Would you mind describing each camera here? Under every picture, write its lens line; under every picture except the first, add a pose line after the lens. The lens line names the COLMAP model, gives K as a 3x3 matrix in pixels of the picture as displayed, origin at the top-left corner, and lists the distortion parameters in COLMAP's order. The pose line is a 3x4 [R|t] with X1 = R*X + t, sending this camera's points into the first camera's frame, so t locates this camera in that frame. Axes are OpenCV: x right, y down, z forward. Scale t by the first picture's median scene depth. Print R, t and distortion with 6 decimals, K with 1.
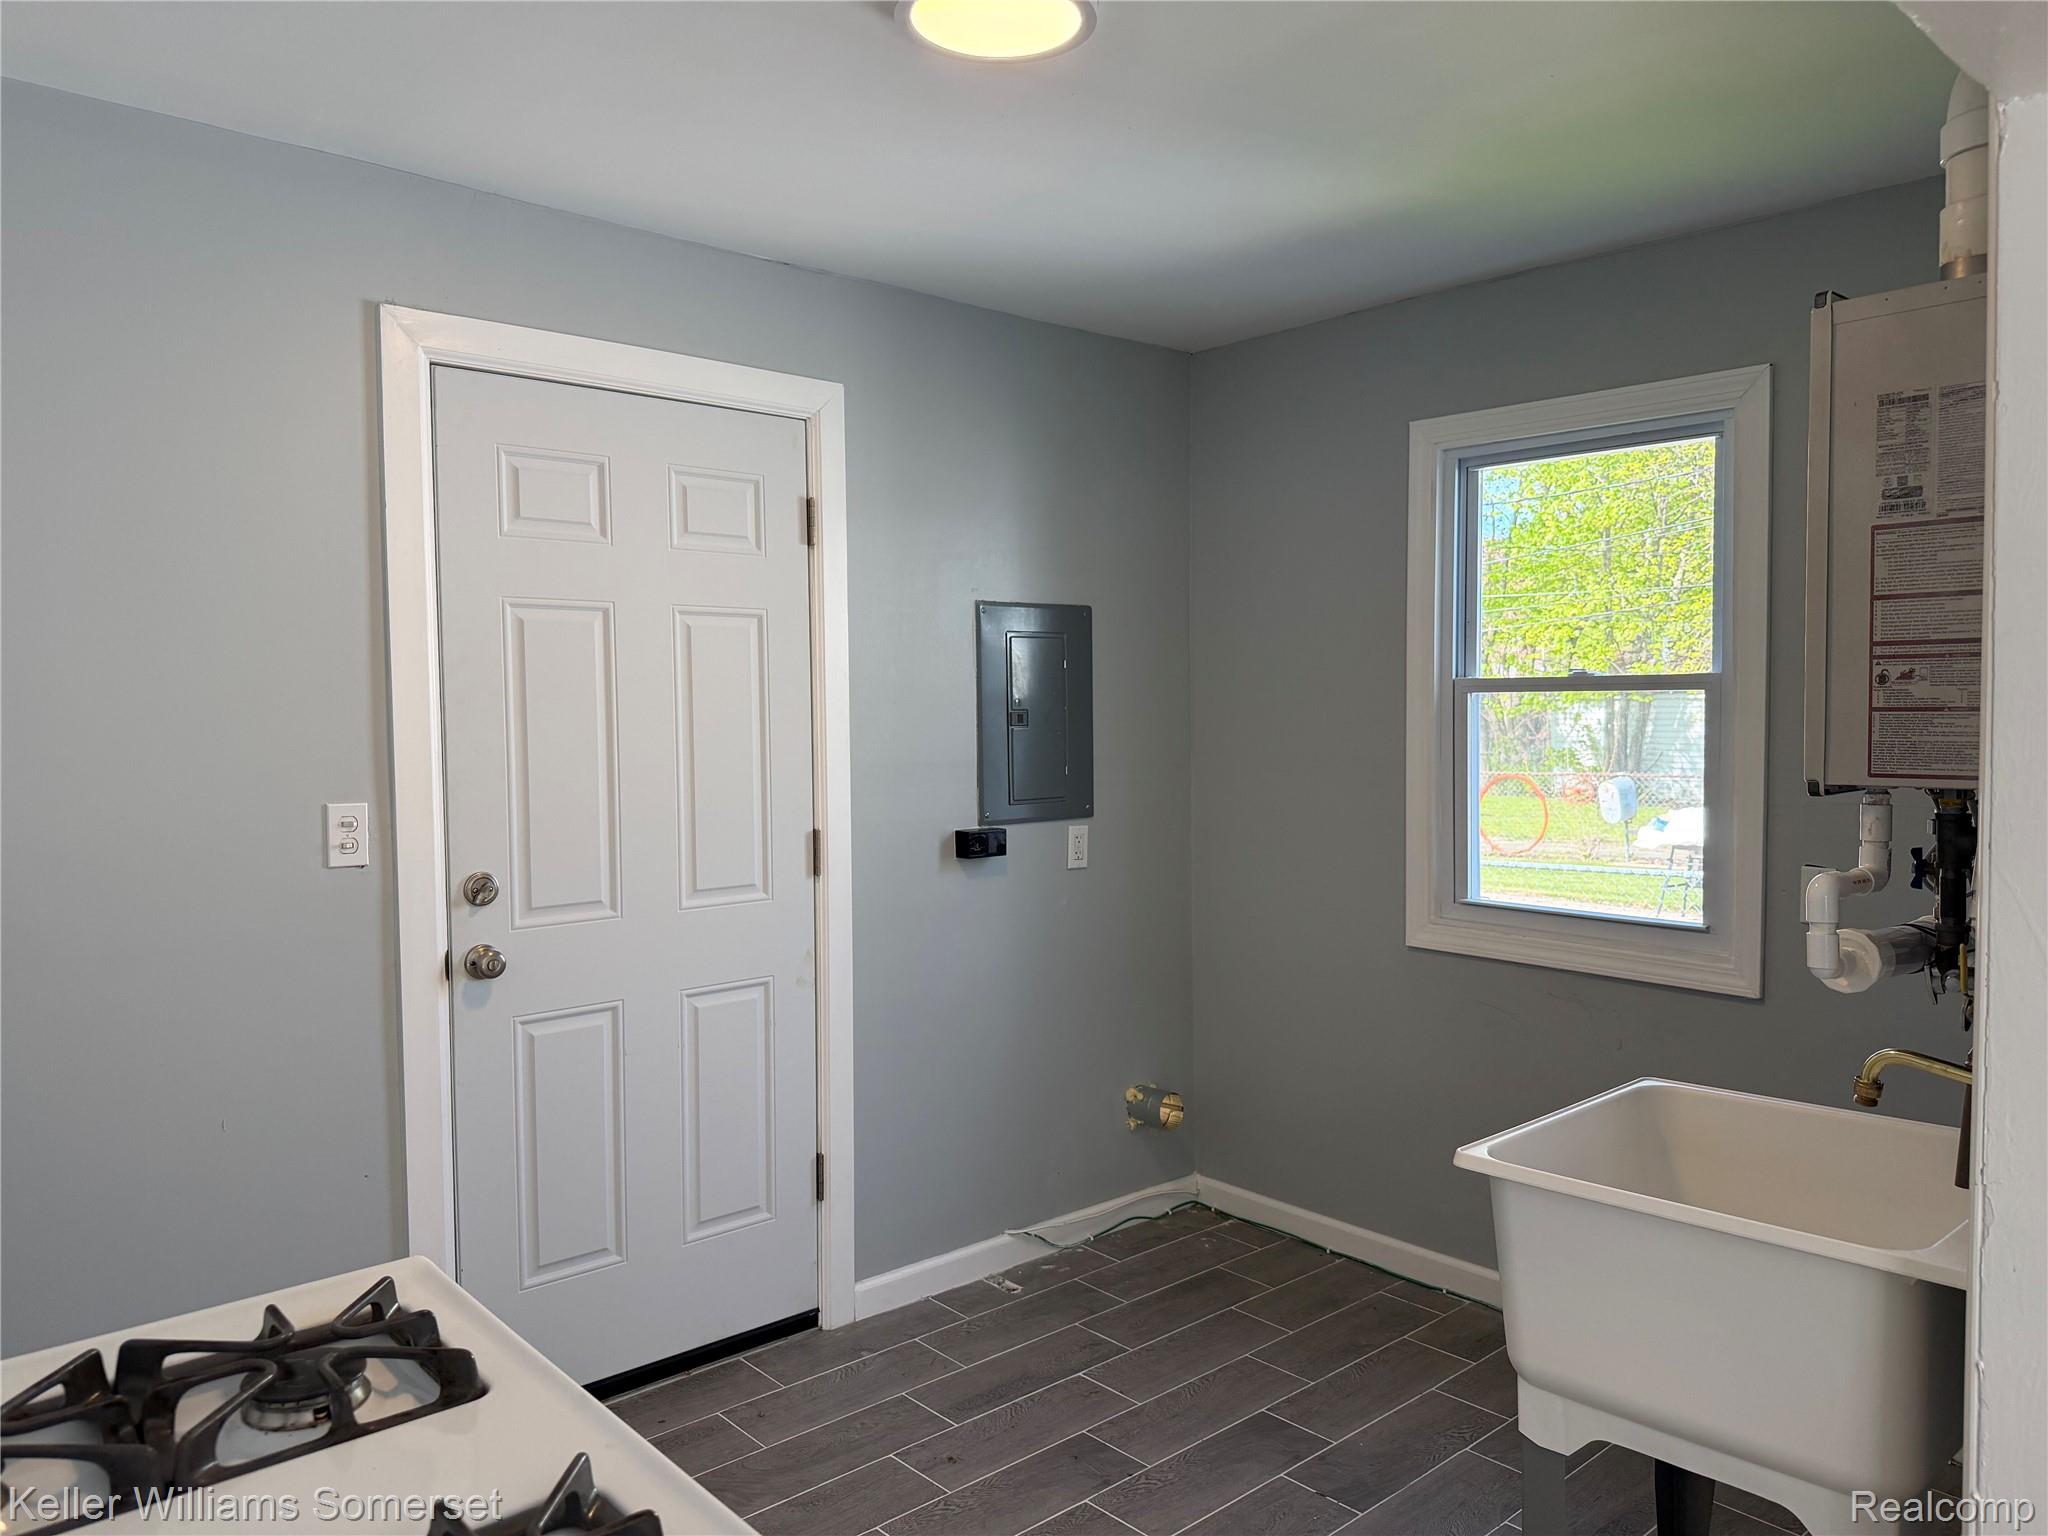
lens RADIAL K [[1432.5, 0, 1020.5], [0, 1432.5, 770.8], [0, 0, 1]] dist [0.054660, -0.067553]
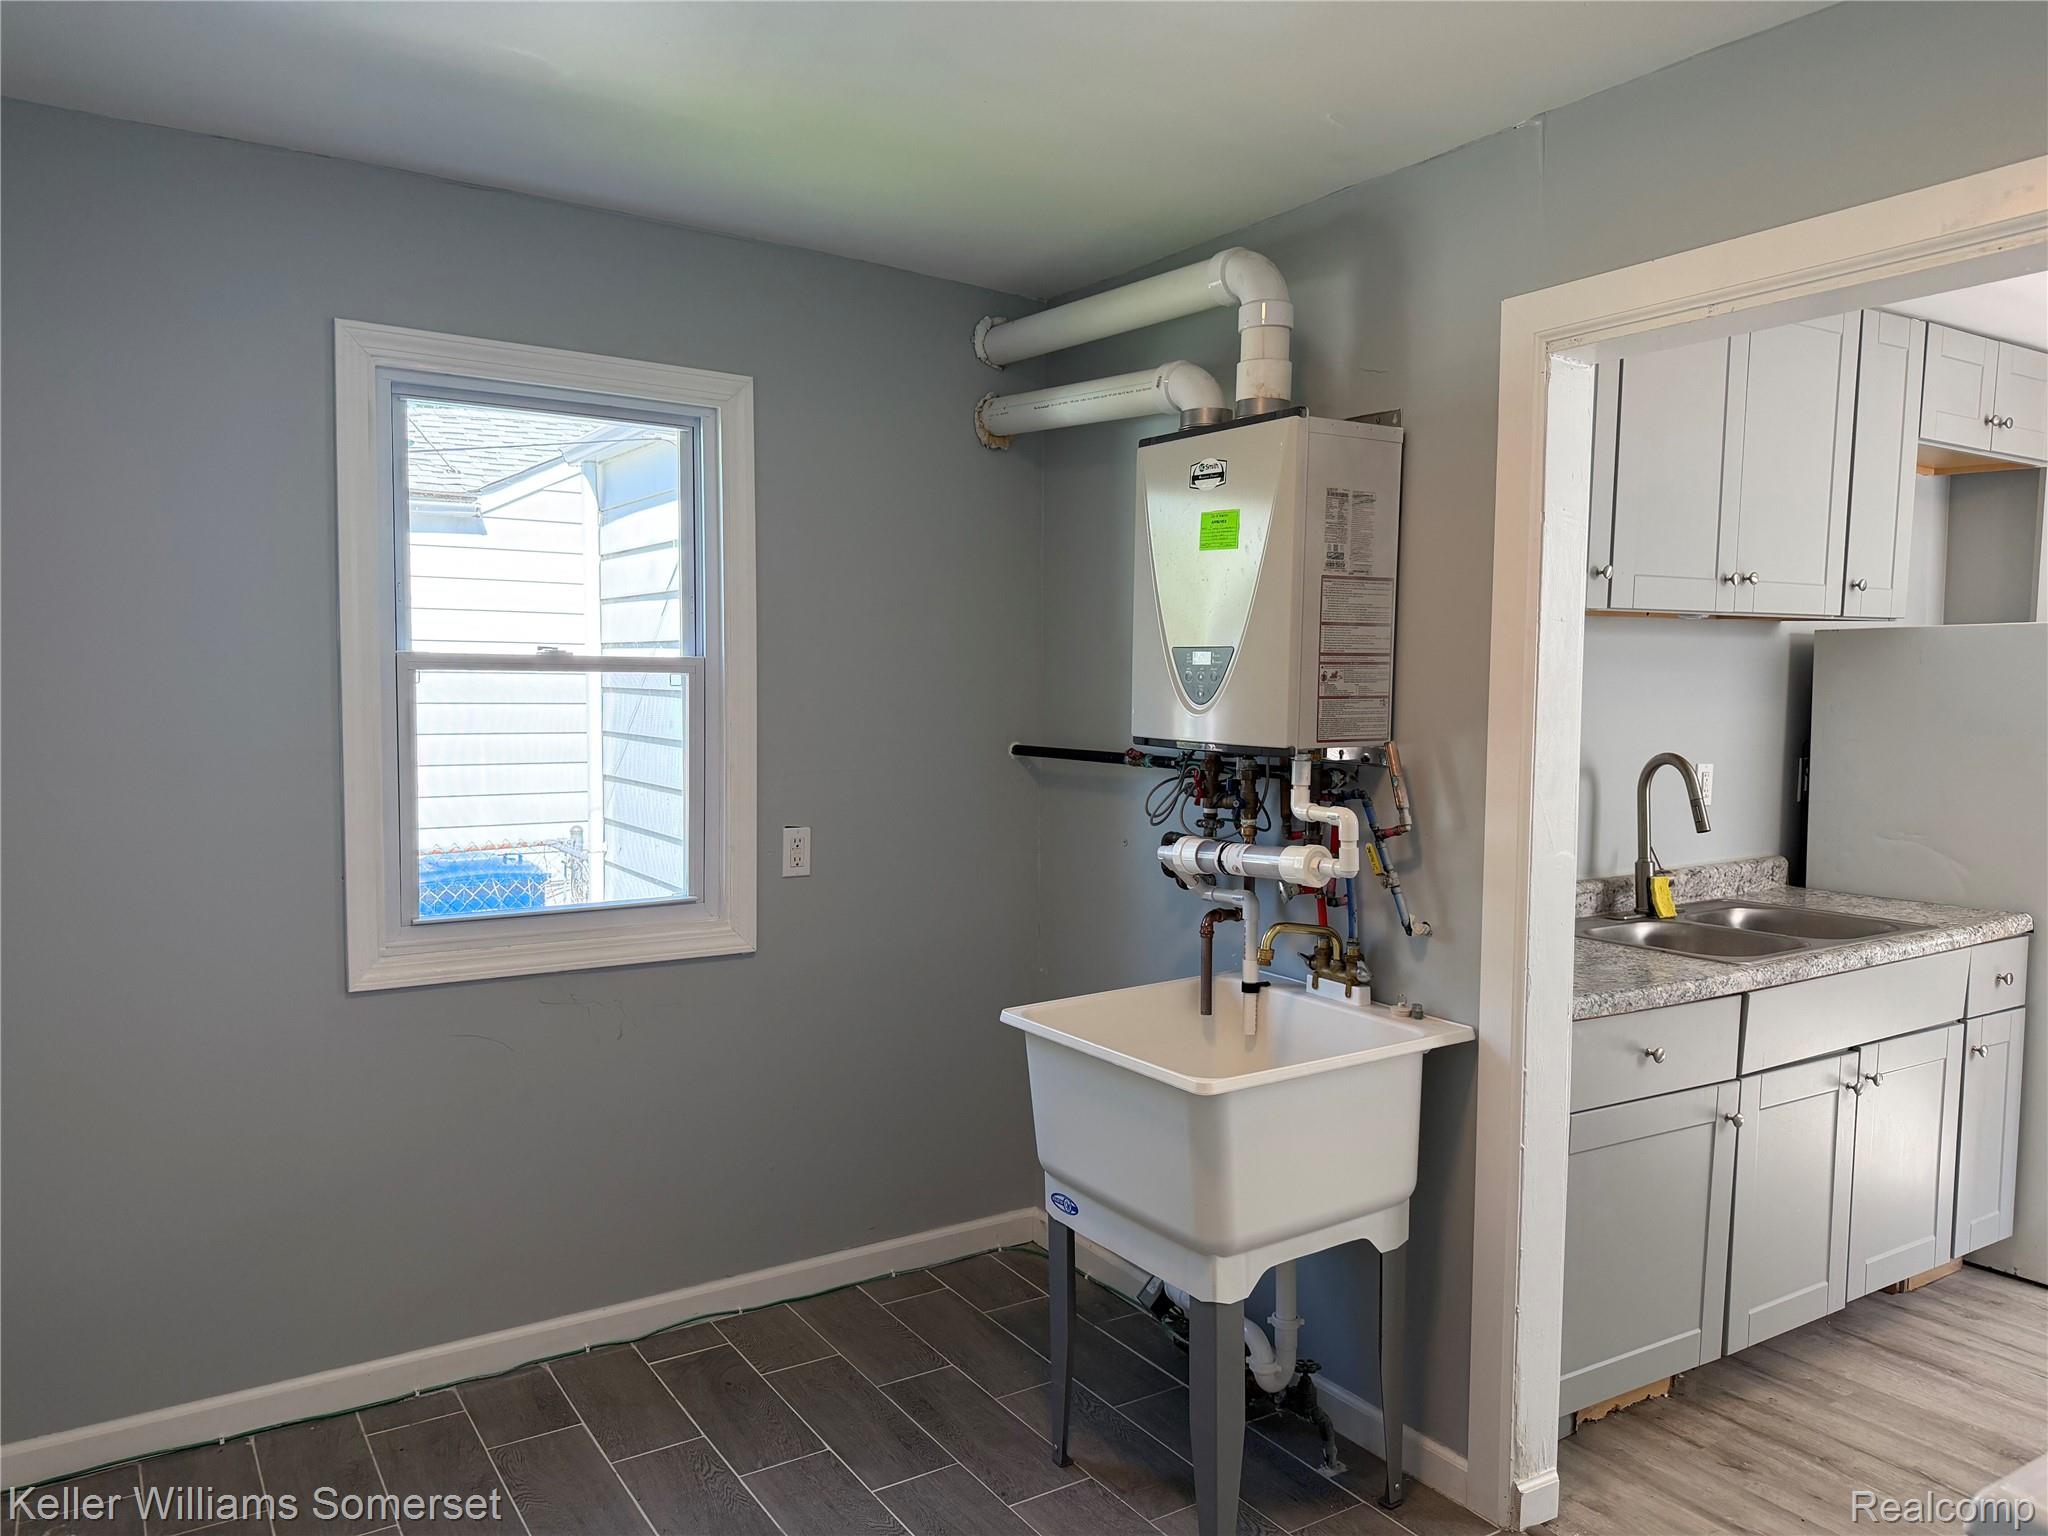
lens RADIAL K [[1432.5, 0, 1012.2], [0, 1432.5, 775.3], [0, 0, 1]] dist [0.054660, -0.067553]
pose [[0.151738, -0.065210, 0.986267, -0.526982], [0.036702, 0.997505, 0.060306, -0.036111], [-0.987739, 0.027047, 0.153753, 0.616002]]
